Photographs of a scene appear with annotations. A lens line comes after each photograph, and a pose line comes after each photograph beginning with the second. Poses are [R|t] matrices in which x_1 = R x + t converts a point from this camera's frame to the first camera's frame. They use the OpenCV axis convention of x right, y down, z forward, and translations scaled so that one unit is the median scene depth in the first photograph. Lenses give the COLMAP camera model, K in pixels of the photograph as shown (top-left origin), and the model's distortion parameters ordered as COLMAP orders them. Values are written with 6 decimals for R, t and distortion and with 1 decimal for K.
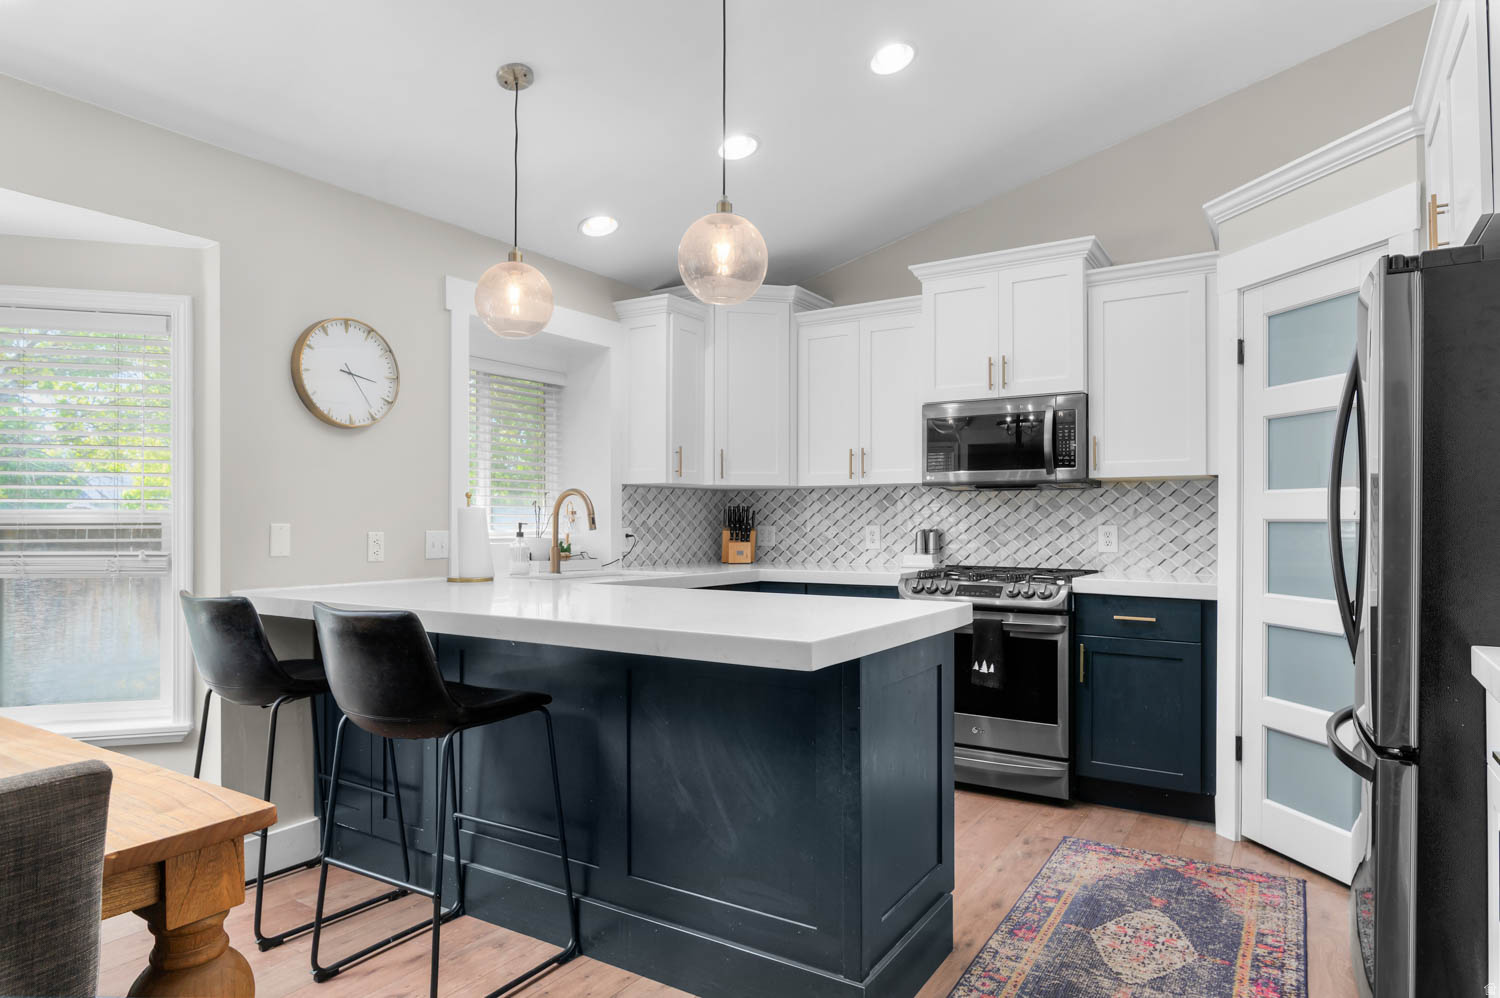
lens RADIAL K [[886.9, 0, 750.0], [0, 886.9, 499.0], [0, 0, 1]] dist [-0.004307, -0.000810]
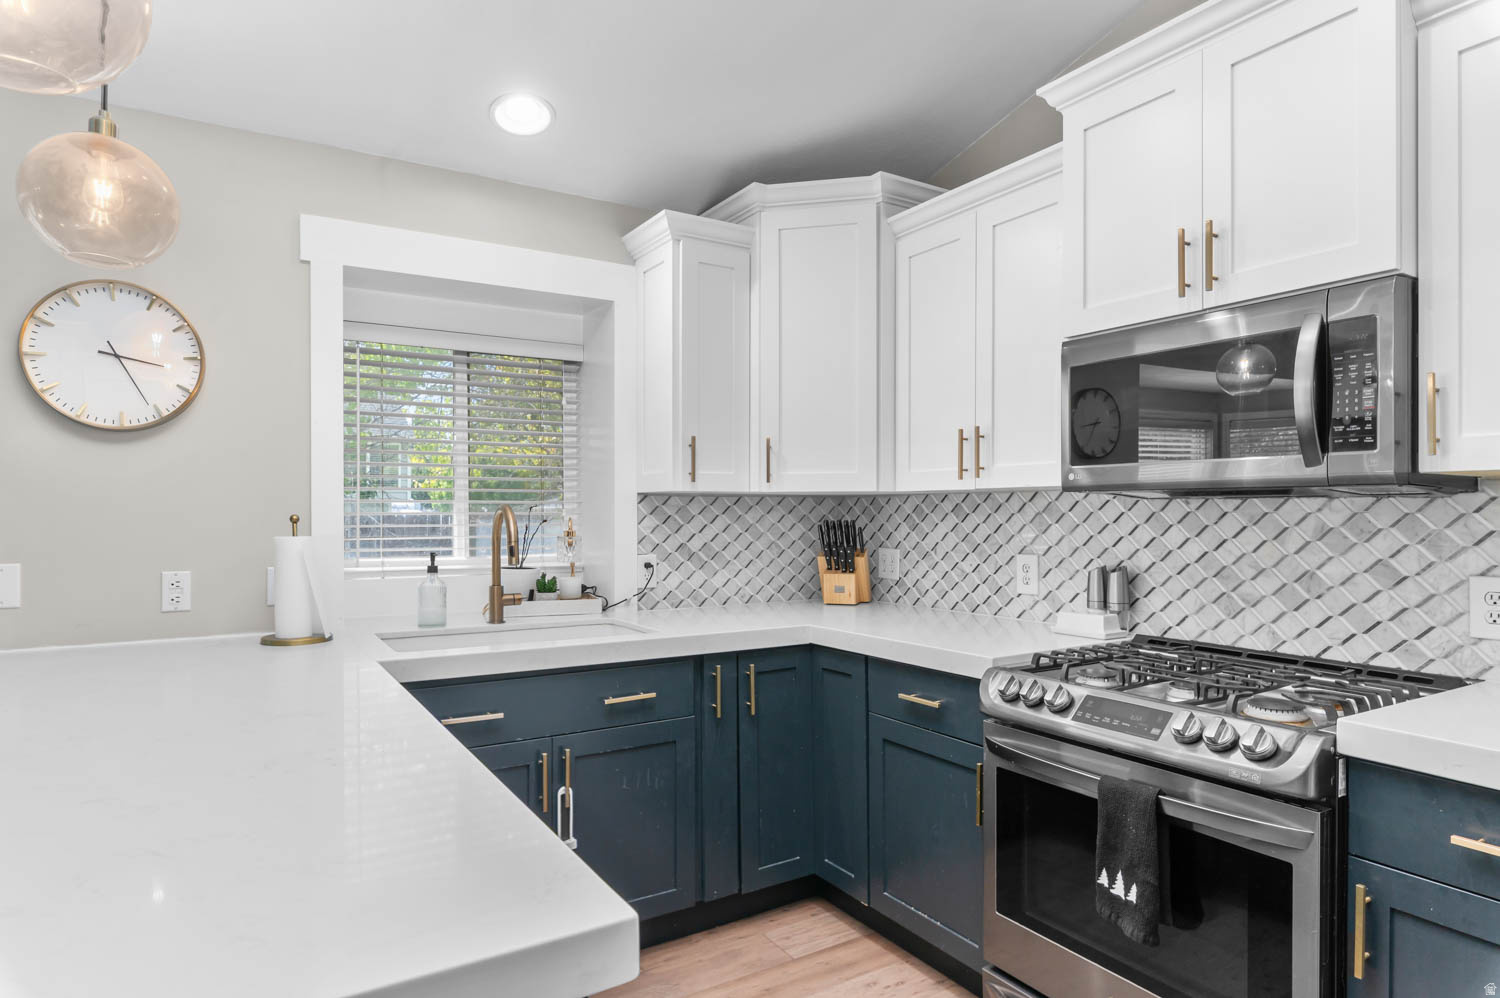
lens RADIAL K [[857.6, 0, 750.0], [0, 857.6, 499.0], [0, 0, 1]] dist [0.002614, 0.000475]
pose [[0.901830, -0.008714, -0.432002, 0.244491], [0.013316, 0.999882, 0.007628, -0.016649], [0.431885, -0.012632, 0.901840, 0.437780]]
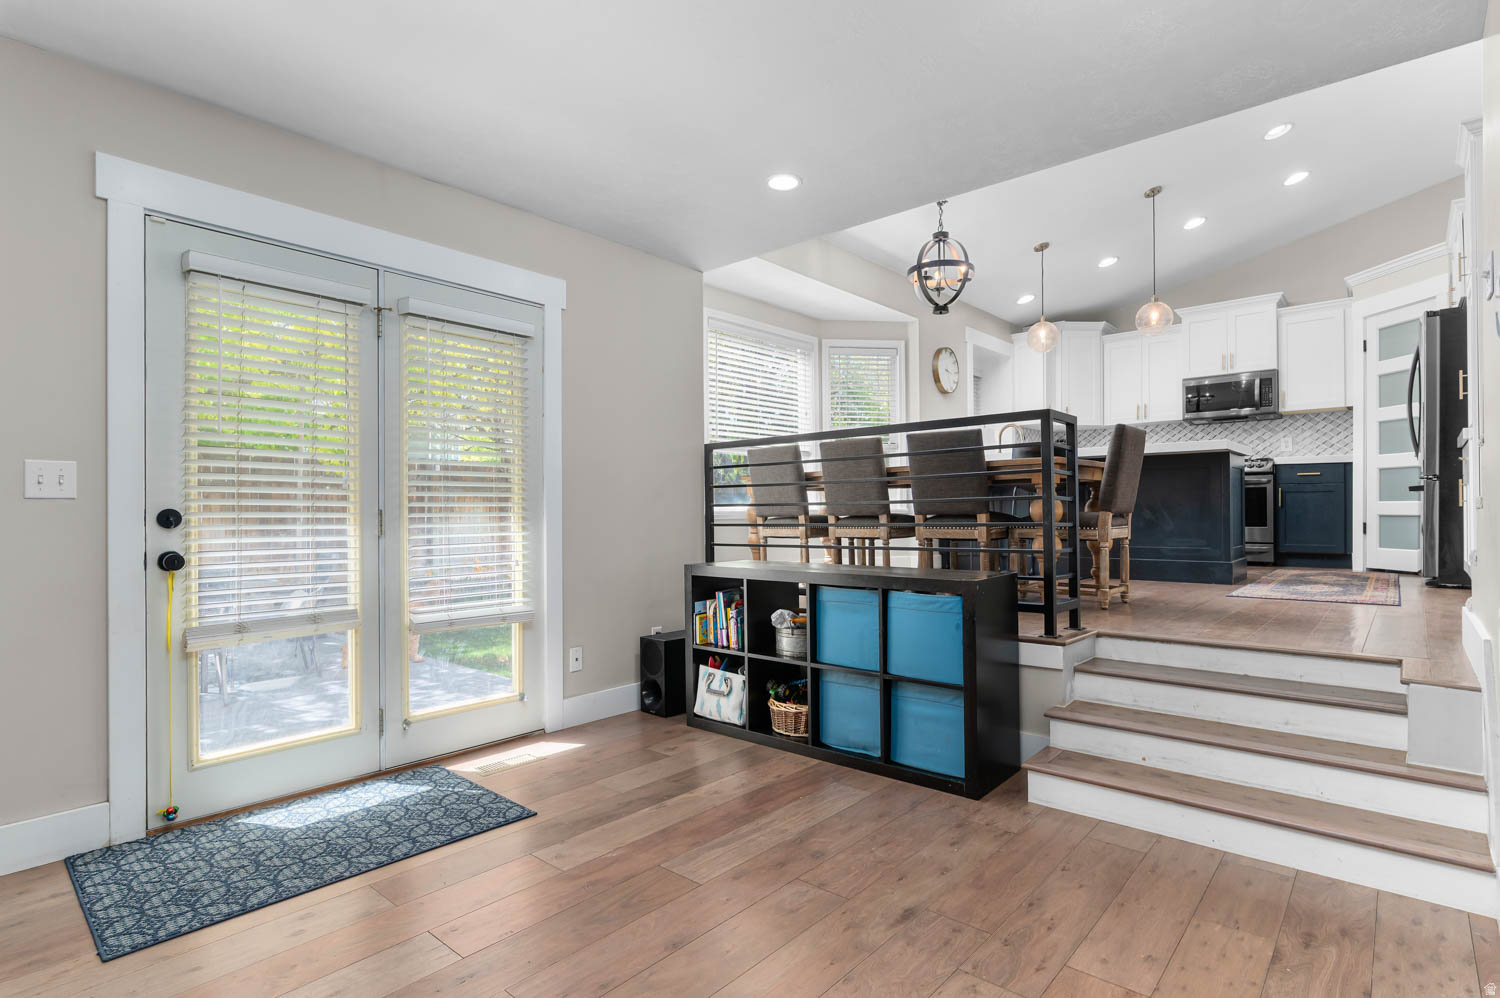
lens RADIAL K [[758.5, 0, 750.0], [0, 758.5, 499.0], [0, 0, 1]] dist [-0.000084, -0.000378]
pose [[0.988132, -0.010060, -0.153279, -0.492861], [0.011509, 0.999897, 0.008570, 0.132414], [0.153177, -0.010232, 0.988146, -0.808193]]
